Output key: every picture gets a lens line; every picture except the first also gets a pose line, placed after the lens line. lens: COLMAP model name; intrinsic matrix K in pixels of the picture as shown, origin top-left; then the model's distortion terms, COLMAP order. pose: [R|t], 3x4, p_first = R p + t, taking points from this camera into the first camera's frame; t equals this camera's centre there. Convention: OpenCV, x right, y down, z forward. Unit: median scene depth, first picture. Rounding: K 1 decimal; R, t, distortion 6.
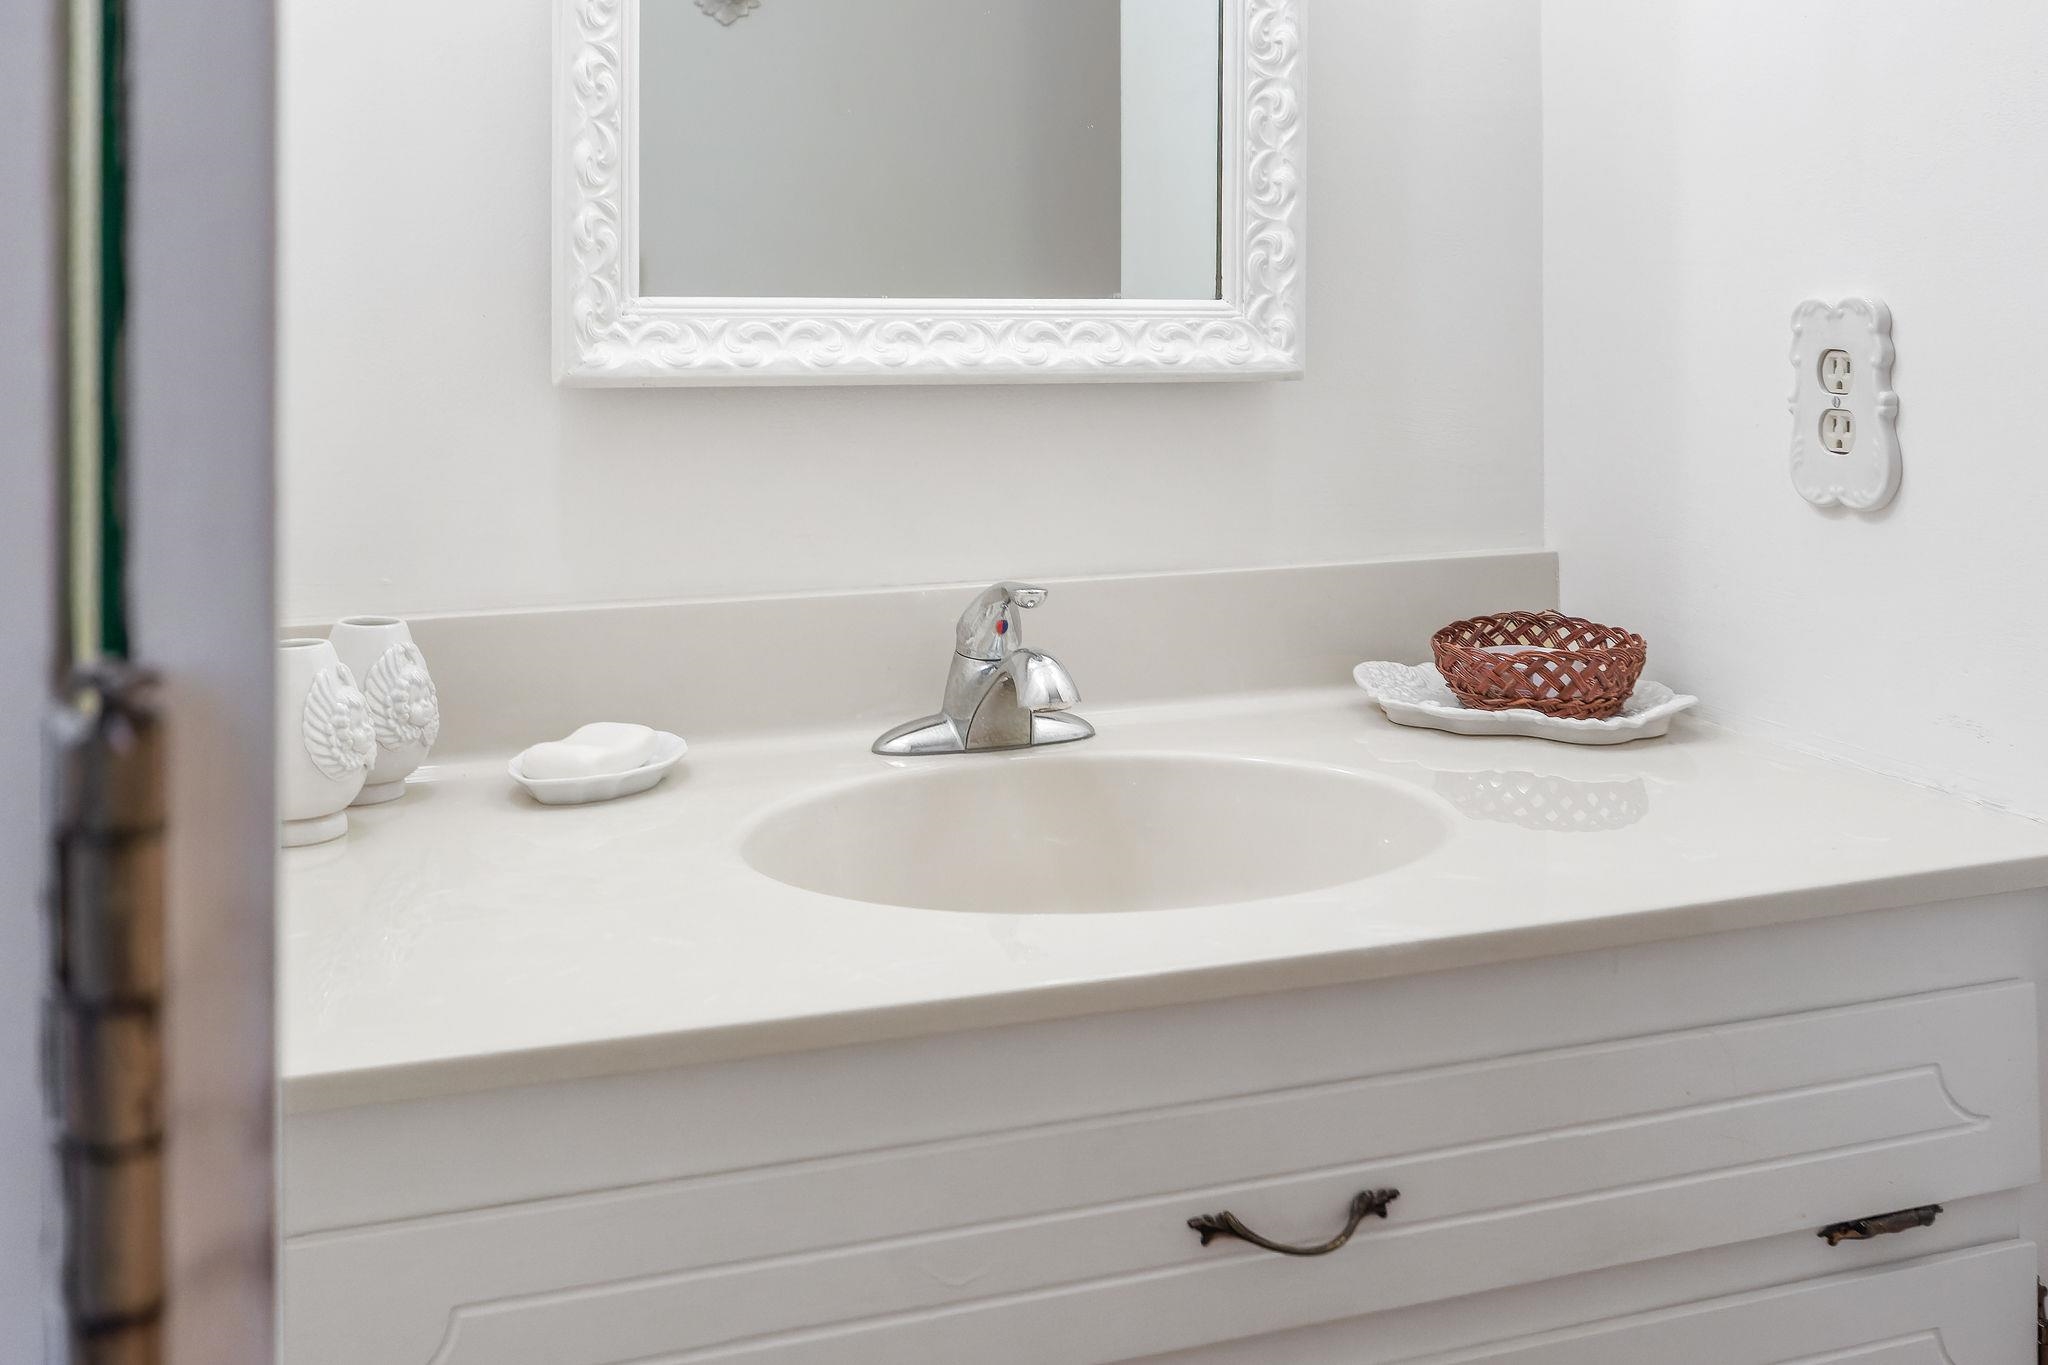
lens RADIAL K [[1849.1, 0, 971.9], [0, 1849.1, 681.8], [0, 0, 1]] dist [0.008936, -0.007045]
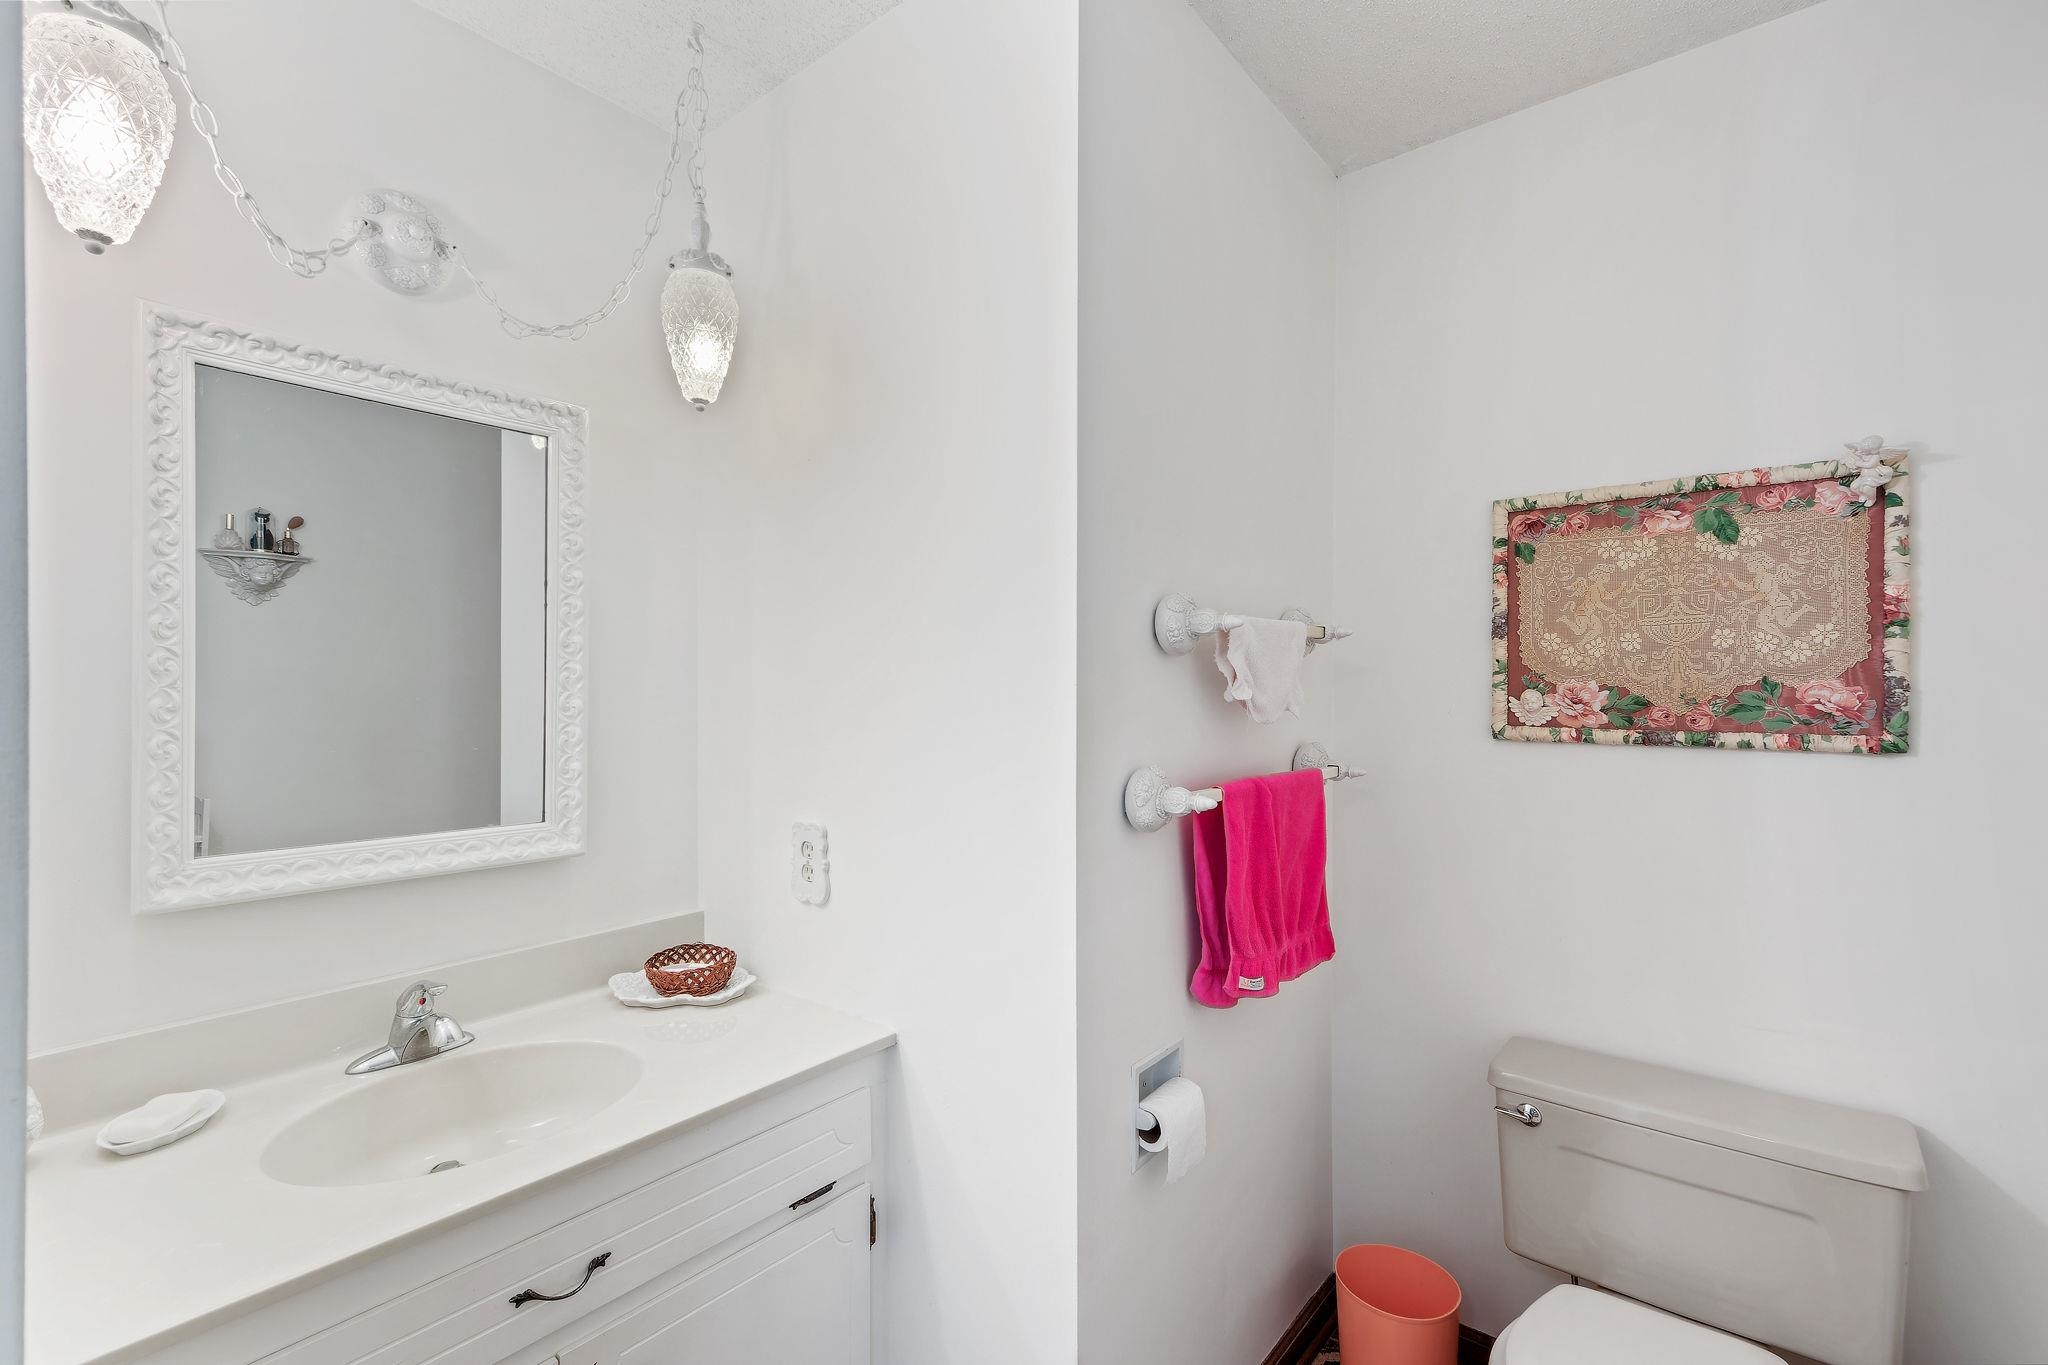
lens RADIAL K [[922.8, 0, 1006.3], [0, 922.8, 695.7], [0, 0, 1]] dist [0.031725, -0.008192]
pose [[0.862497, 0.001976, 0.506058, 0.049774], [-0.002163, 0.999998, -0.000220, -0.376934], [-0.506057, -0.000905, 0.862499, -0.252149]]
